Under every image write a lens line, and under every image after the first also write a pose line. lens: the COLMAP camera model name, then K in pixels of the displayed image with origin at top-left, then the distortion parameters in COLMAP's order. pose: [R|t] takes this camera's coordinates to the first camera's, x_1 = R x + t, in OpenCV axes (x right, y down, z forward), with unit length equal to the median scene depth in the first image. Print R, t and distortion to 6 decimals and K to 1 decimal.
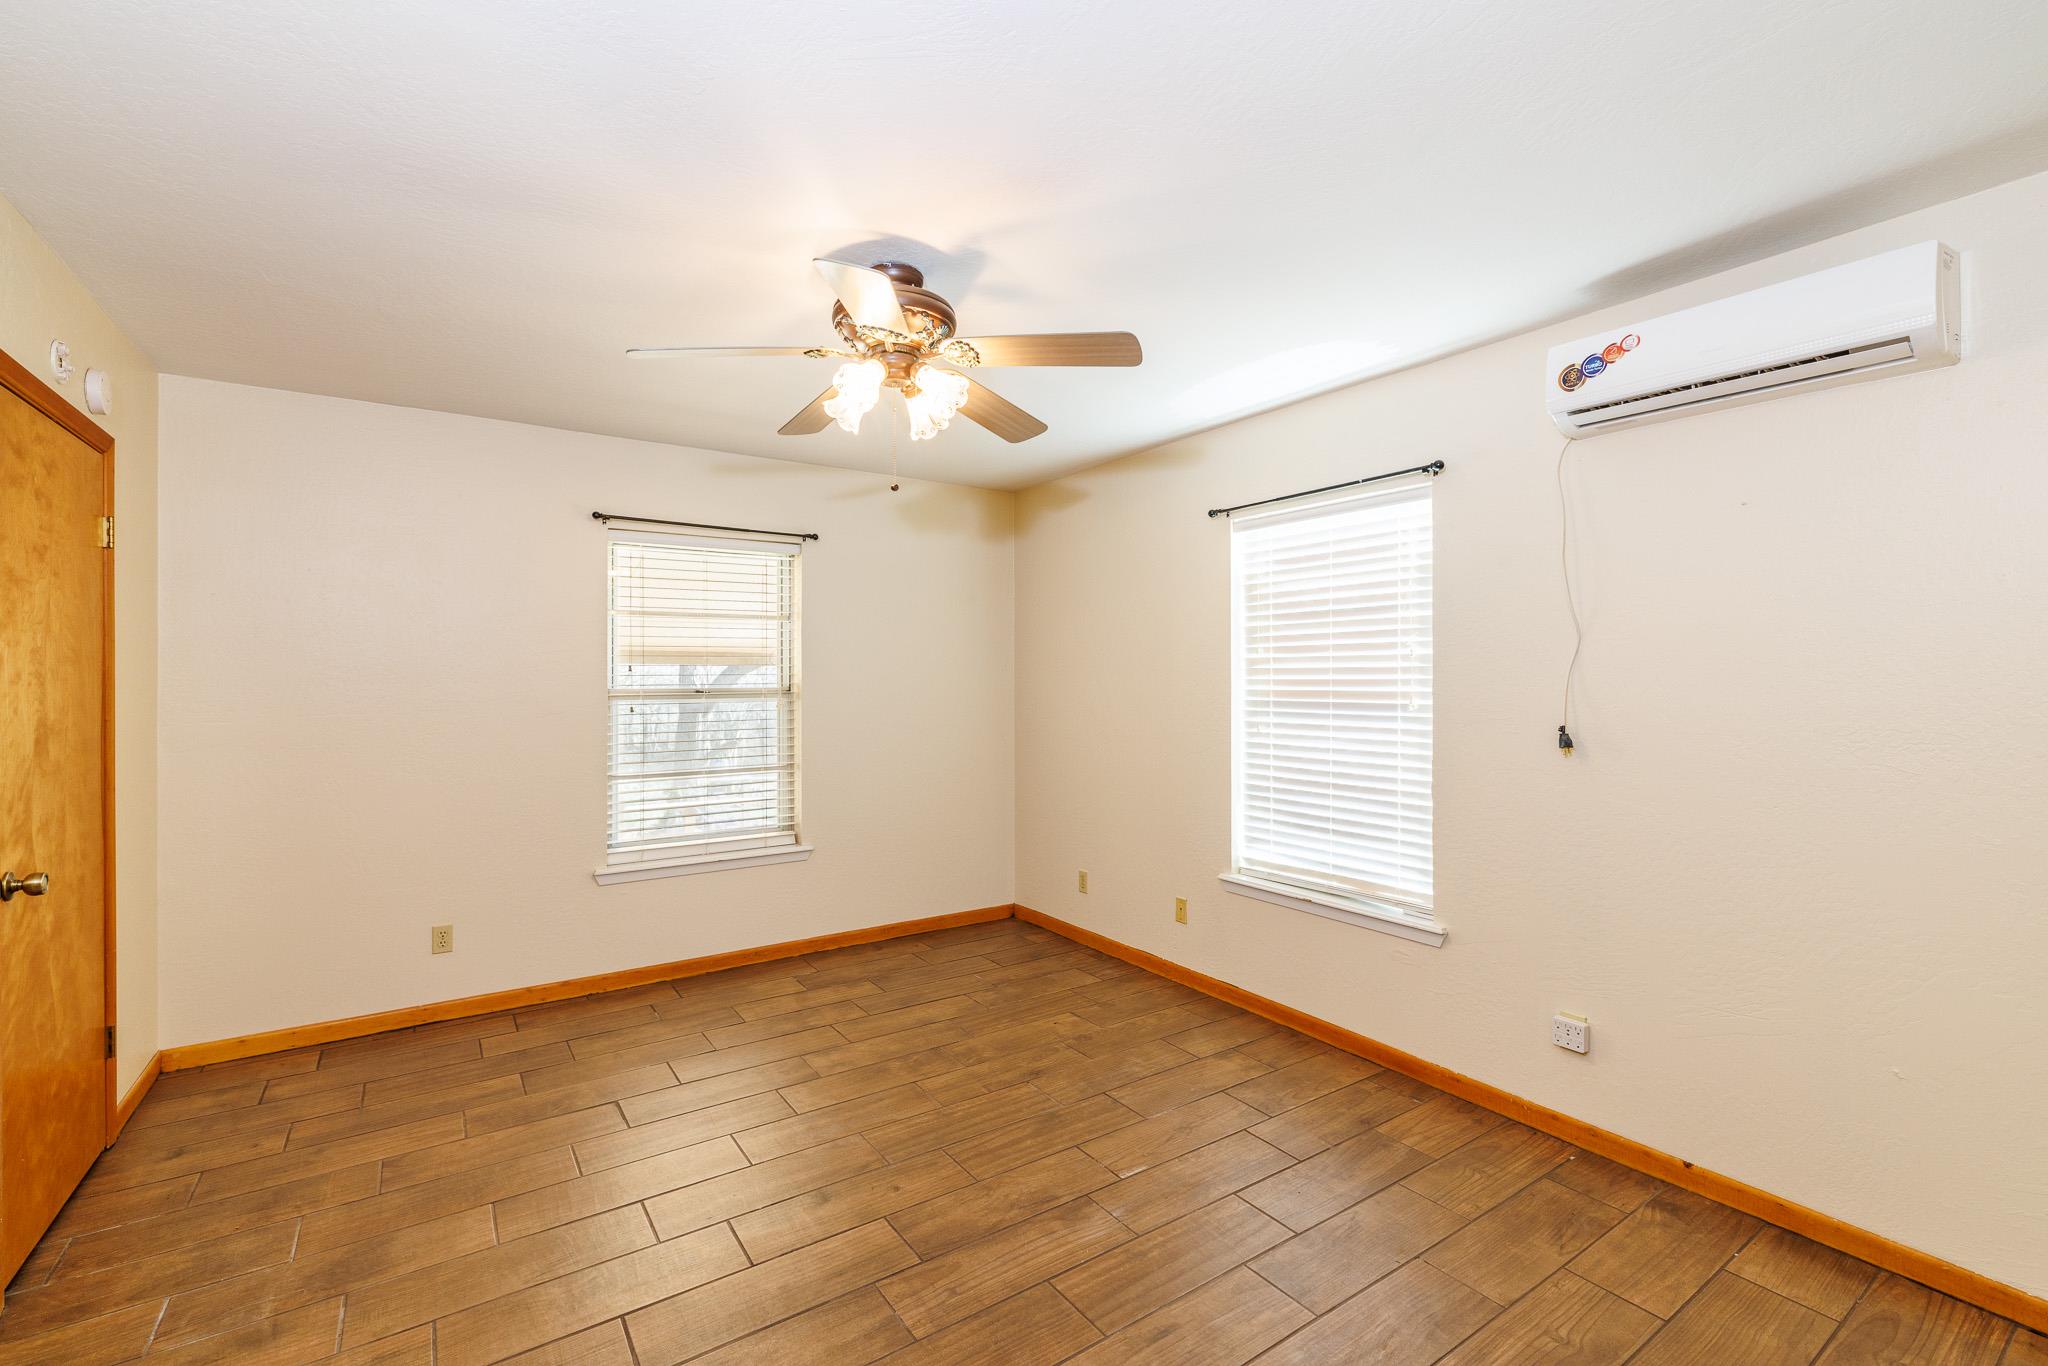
lens RADIAL K [[882.7, 0, 1024.0], [0, 882.7, 683.0], [0, 0, 1]] dist [-0.000096, -0.000039]
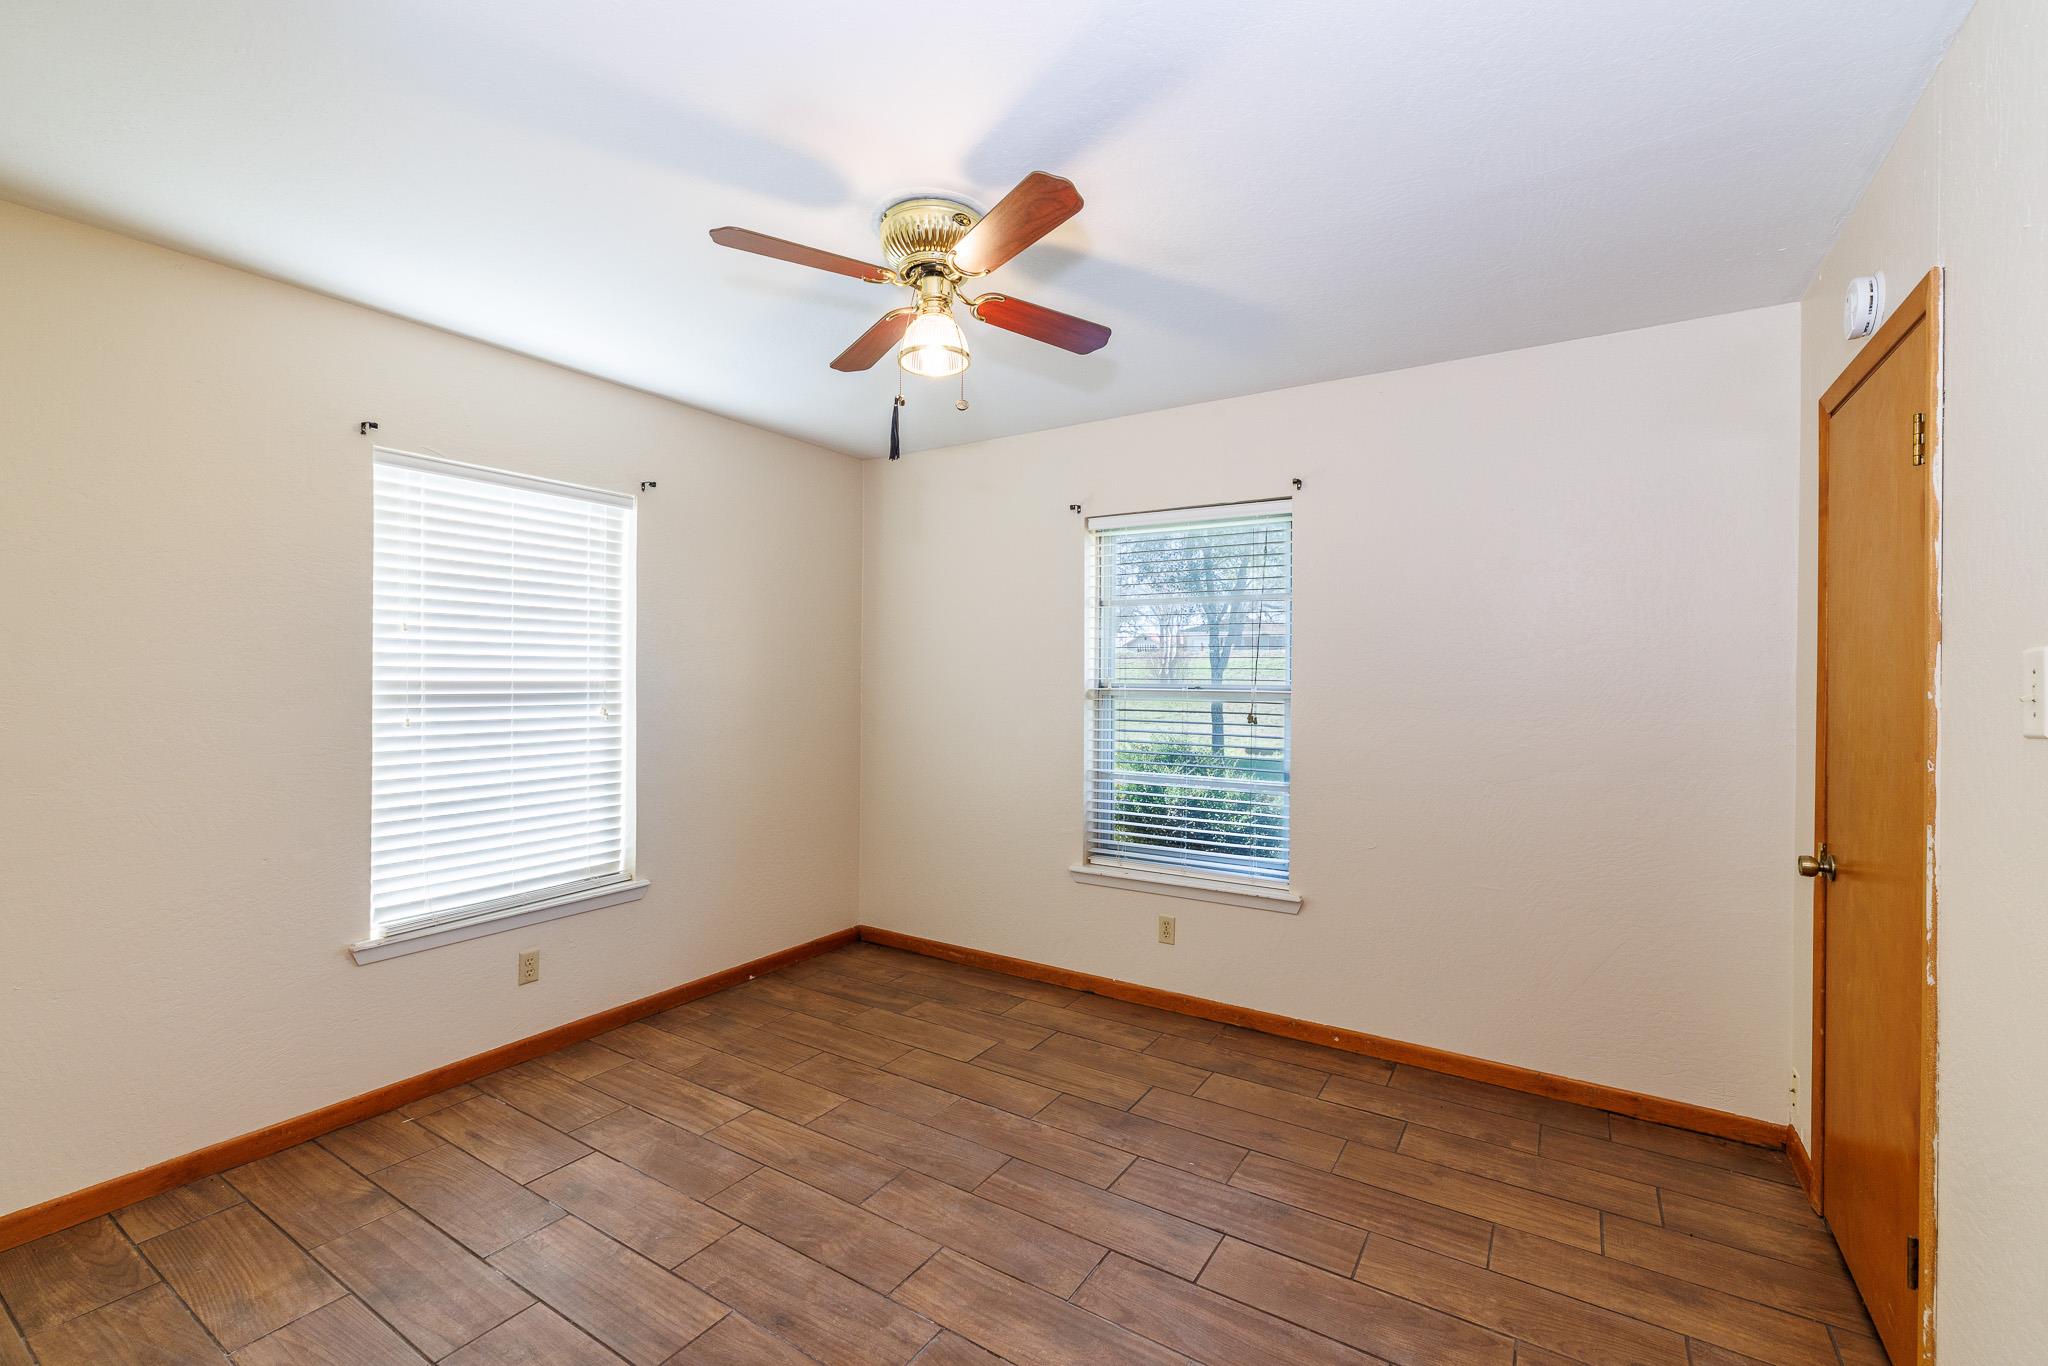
lens RADIAL K [[882.7, 0, 1024.0], [0, 882.7, 683.0], [0, 0, 1]] dist [-0.000096, -0.000039]
pose [[-0.384794, -0.007713, 0.922970, -0.702884], [-0.000827, 0.999968, 0.008012, 0.003371], [-0.923002, 0.002319, -0.384788, 0.871301]]
